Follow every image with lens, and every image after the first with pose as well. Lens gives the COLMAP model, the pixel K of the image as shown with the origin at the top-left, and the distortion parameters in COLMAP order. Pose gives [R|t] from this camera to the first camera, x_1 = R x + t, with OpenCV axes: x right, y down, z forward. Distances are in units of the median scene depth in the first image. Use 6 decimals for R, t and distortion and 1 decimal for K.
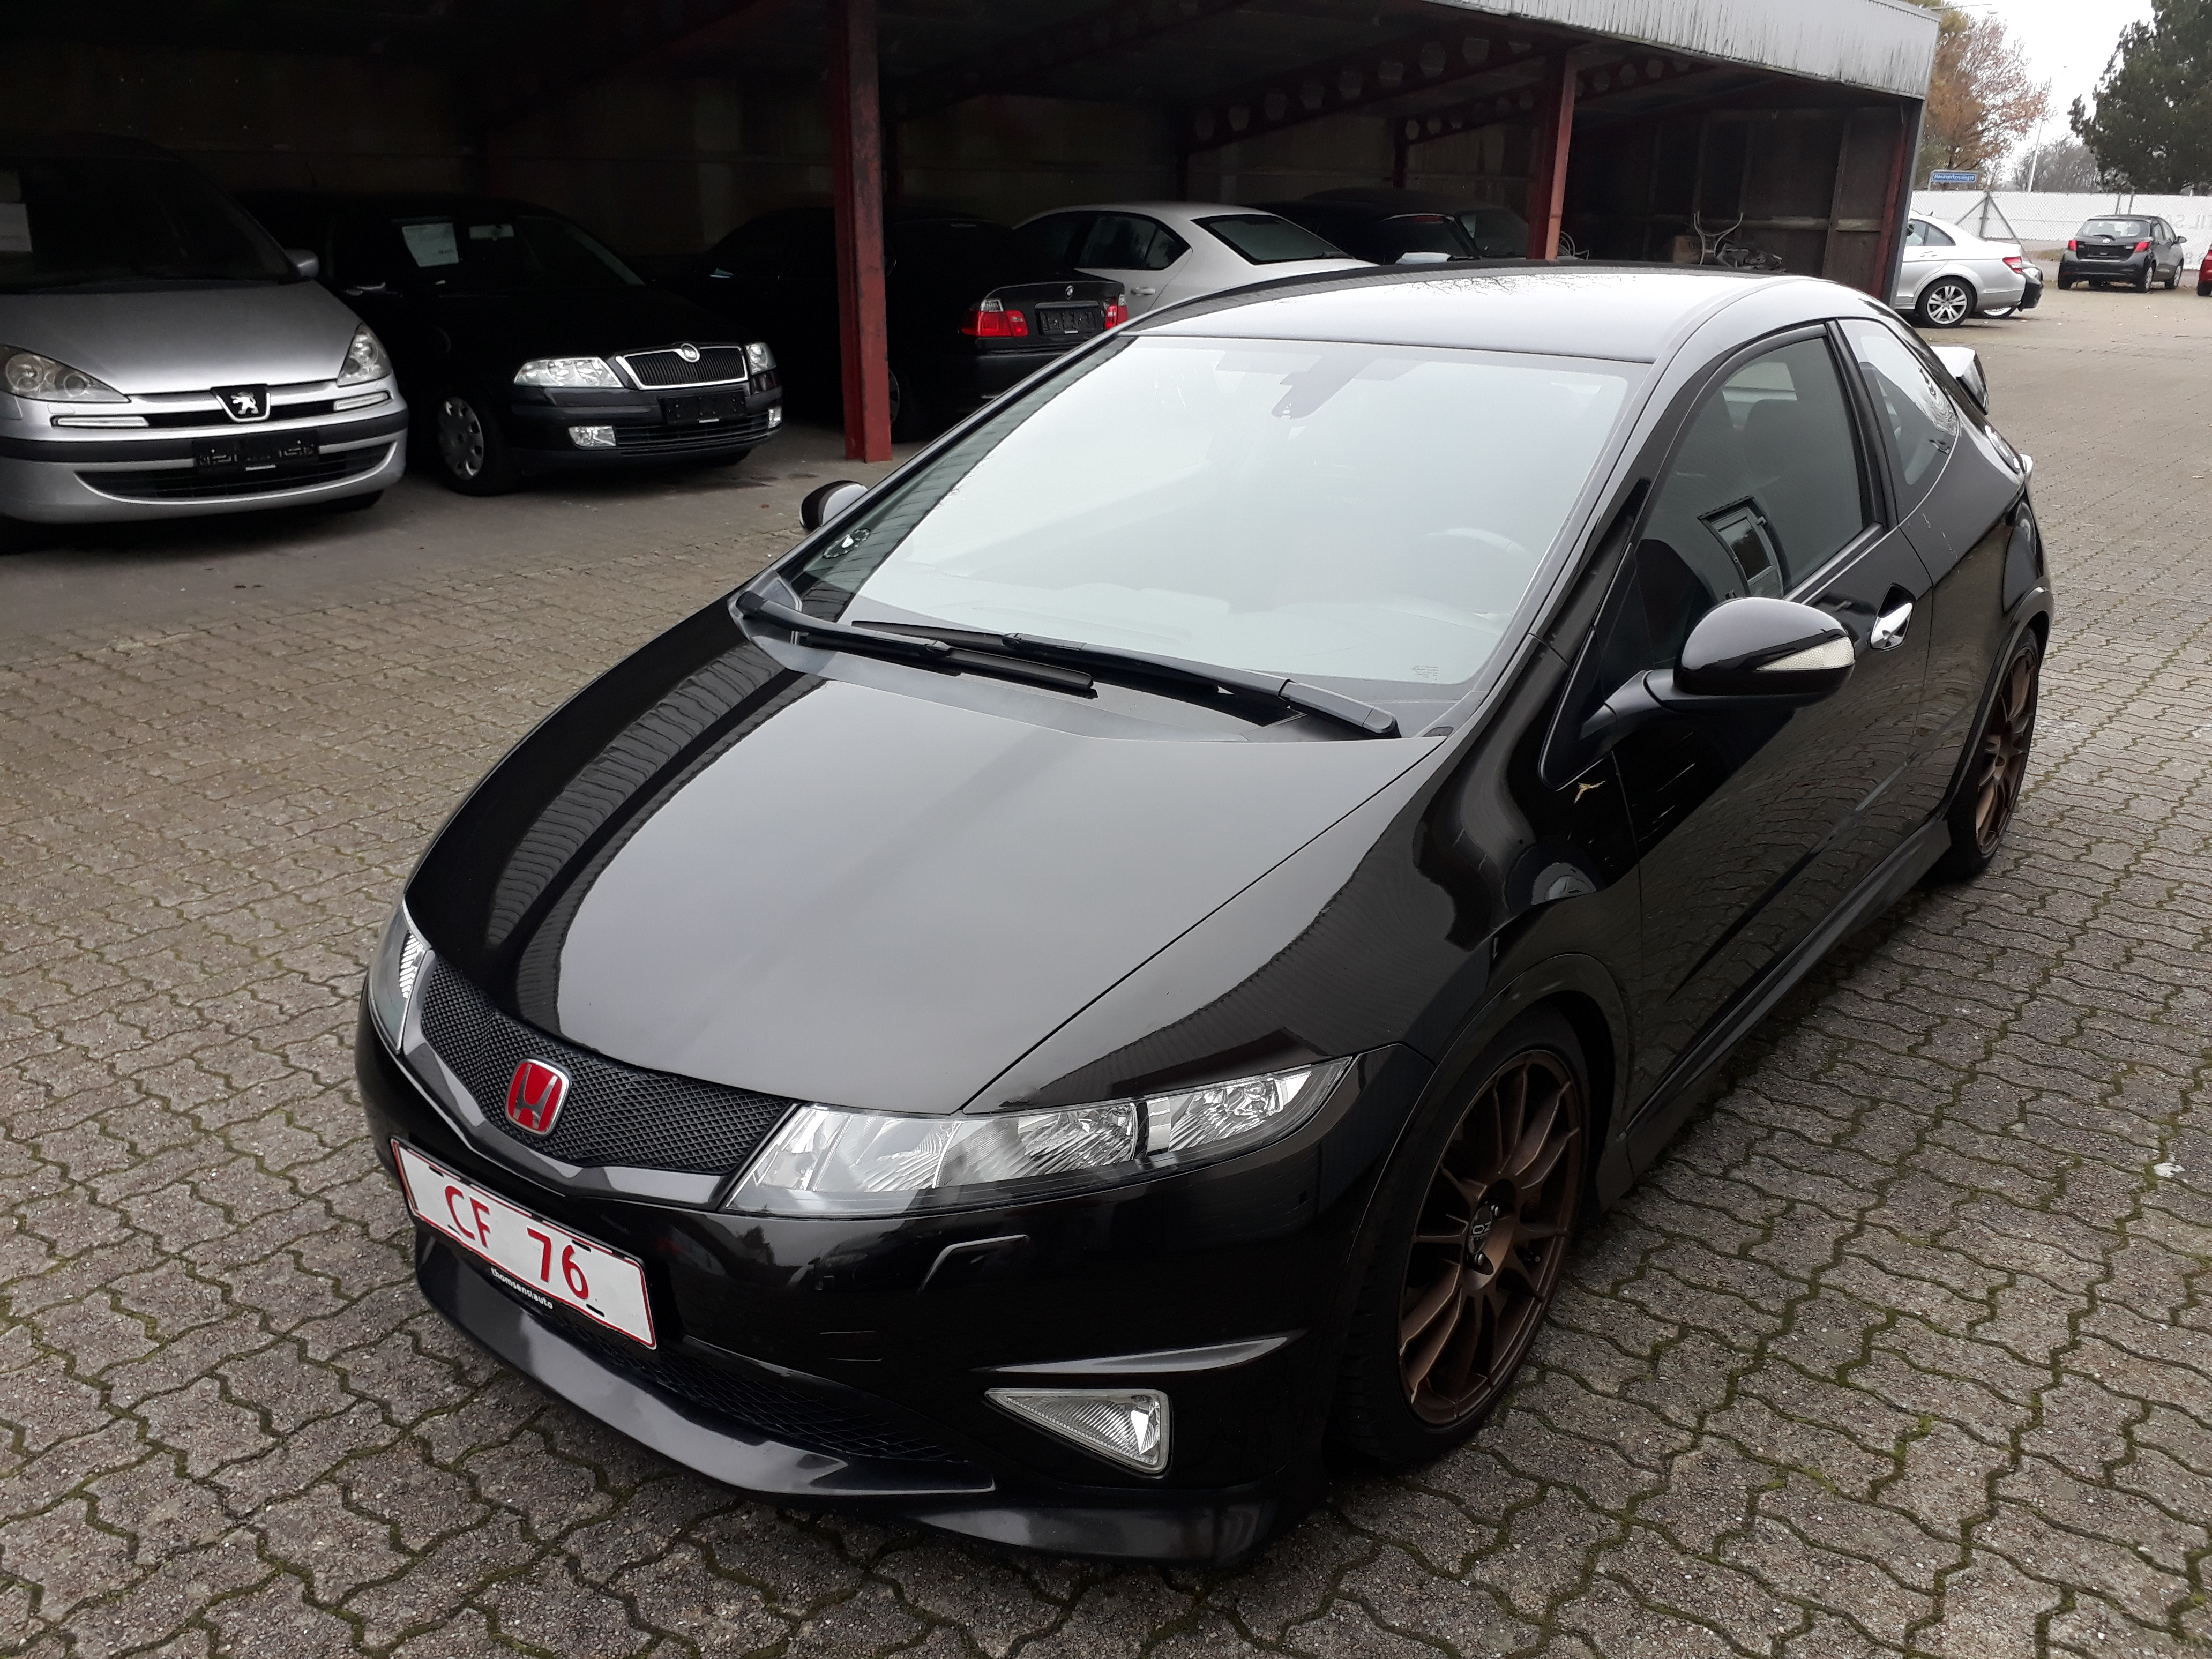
lens RADIAL K [[1846.3, 0, 1114.0], [0, 1846.3, 826.5], [0, 0, 1]] dist [-0.007494, -0.006639]
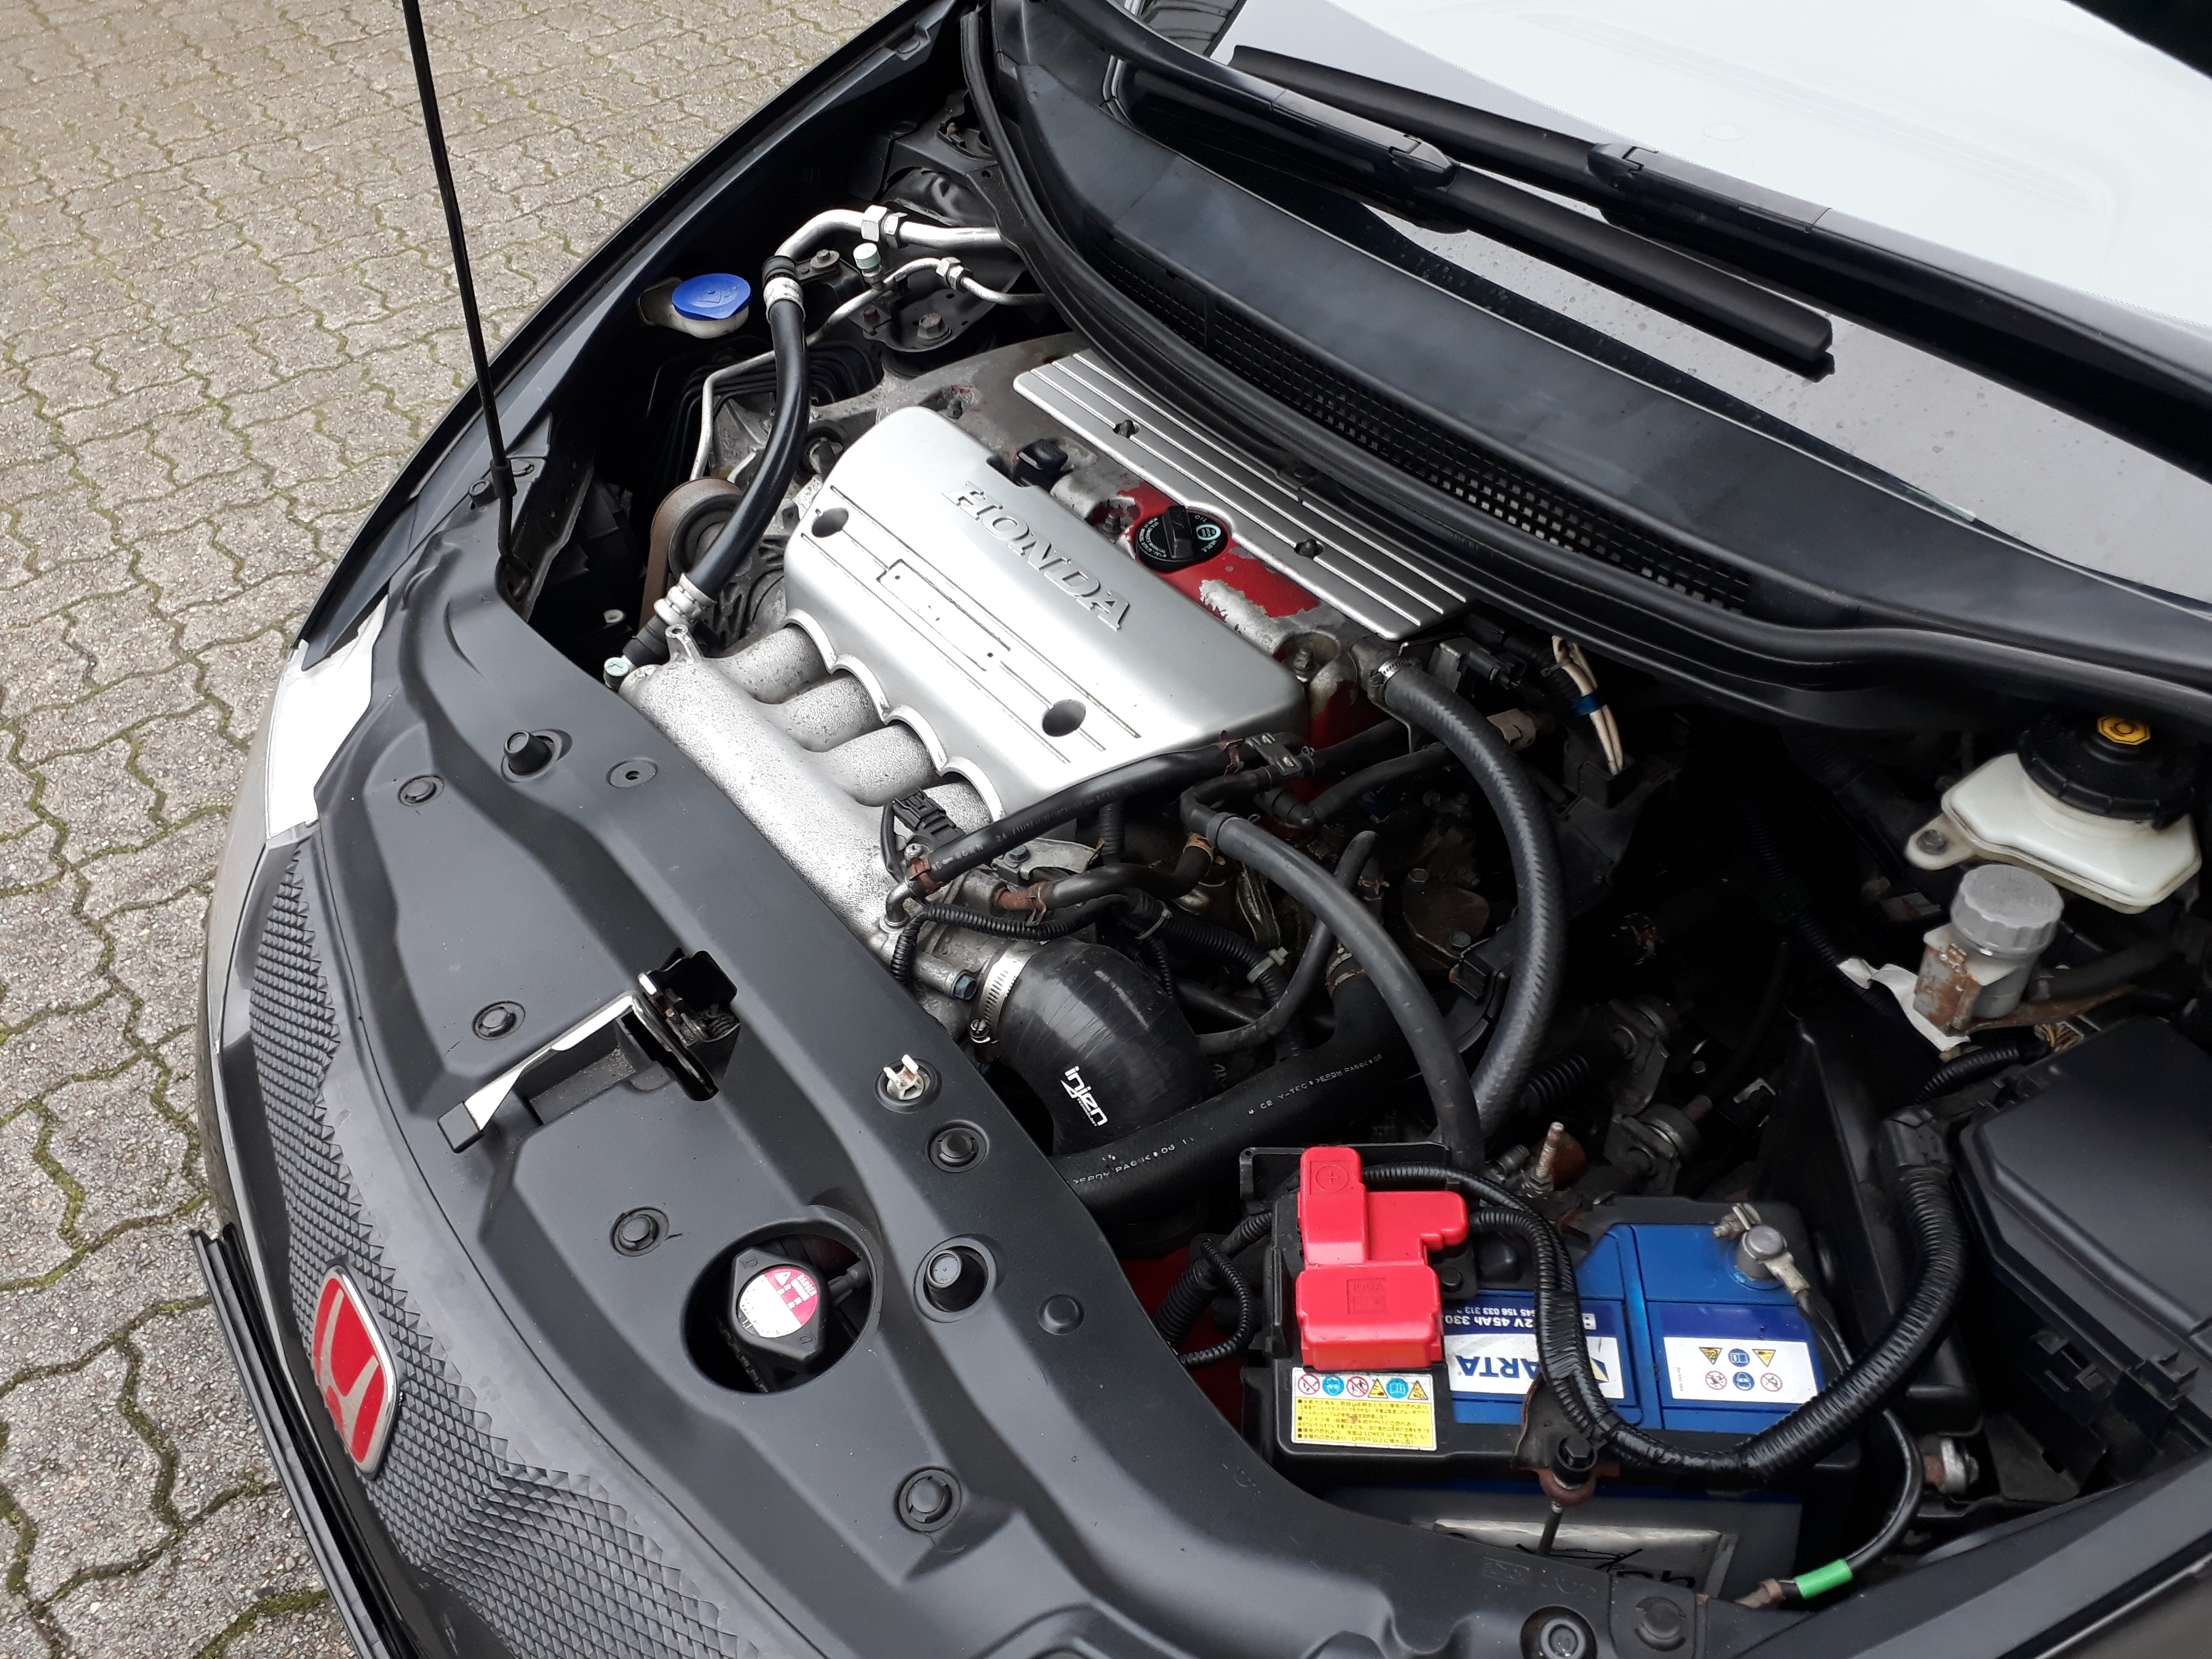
lens RADIAL K [[1846.3, 0, 1114.0], [0, 1846.3, 826.5], [0, 0, 1]] dist [-0.007494, -0.006639]
pose [[0.963341, 0.150680, -0.221967, -0.045381], [-0.050654, 0.914650, 0.401061, -0.118477], [0.263453, -0.375115, 0.888753, 0.531183]]
